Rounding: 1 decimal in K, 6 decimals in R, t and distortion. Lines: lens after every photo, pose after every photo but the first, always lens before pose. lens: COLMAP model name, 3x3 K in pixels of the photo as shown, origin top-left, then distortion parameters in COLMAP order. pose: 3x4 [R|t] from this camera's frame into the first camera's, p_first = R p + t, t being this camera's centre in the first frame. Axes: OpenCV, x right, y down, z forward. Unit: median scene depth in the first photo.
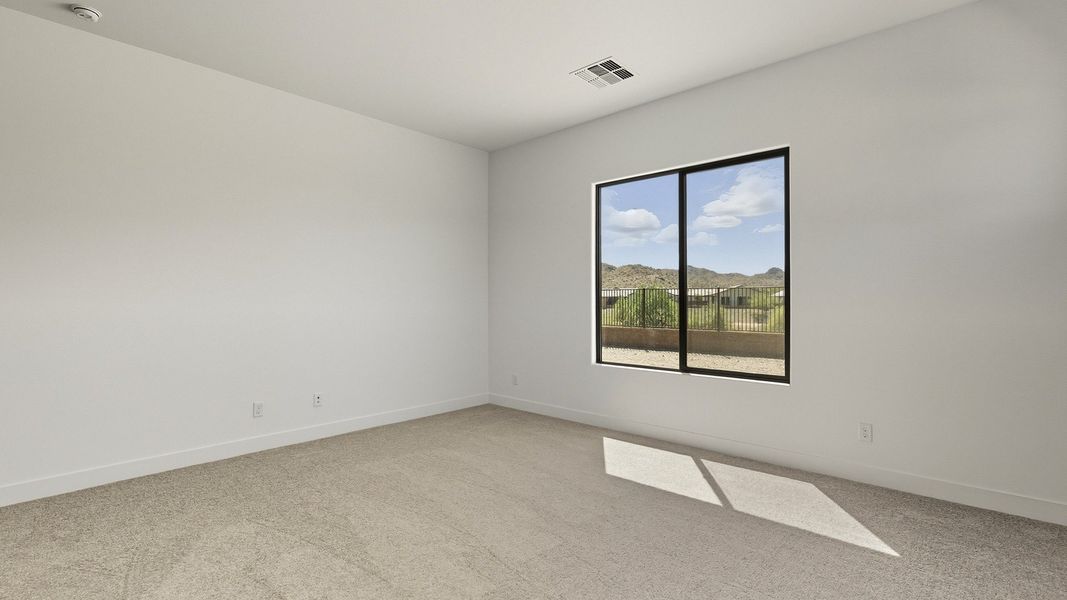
lens RADIAL K [[472.4, 0, 528.6], [0, 472.4, 297.4], [0, 0, 1]] dist [-0.007744, 0.002478]
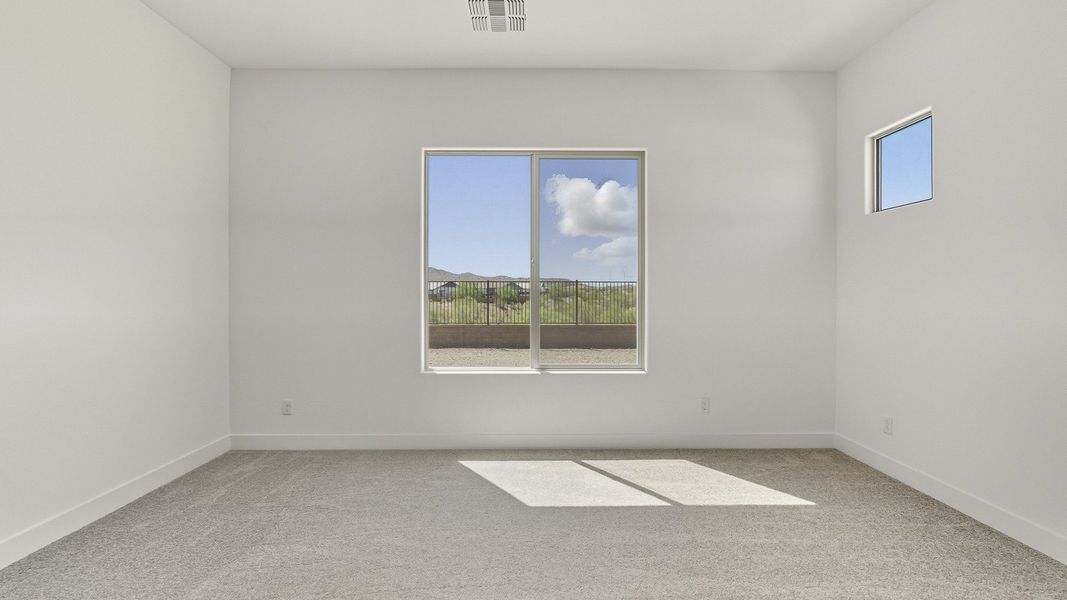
lens RADIAL K [[472.4, 0, 528.6], [0, 472.4, 292.1], [0, 0, 1]] dist [-0.007744, 0.002478]
pose [[0.729299, 0.005965, 0.684169, -0.368389], [-0.007389, 0.999972, -0.000842, 0.004436], [-0.684156, -0.004441, 0.729323, 0.384754]]
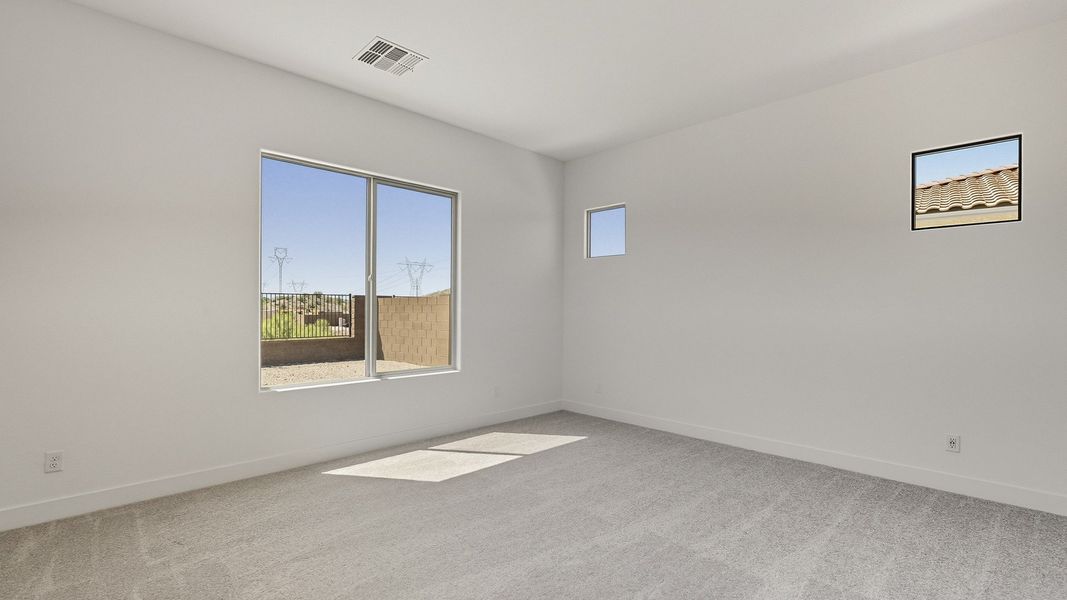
lens RADIAL K [[472.4, 0, 528.4], [0, 472.4, 309.8], [0, 0, 1]] dist [-0.007744, 0.002478]
pose [[0.064149, -0.001730, 0.997939, -0.755097], [-0.009645, 0.999951, 0.002354, 0.006019], [-0.997894, -0.009777, 0.064129, 0.697081]]
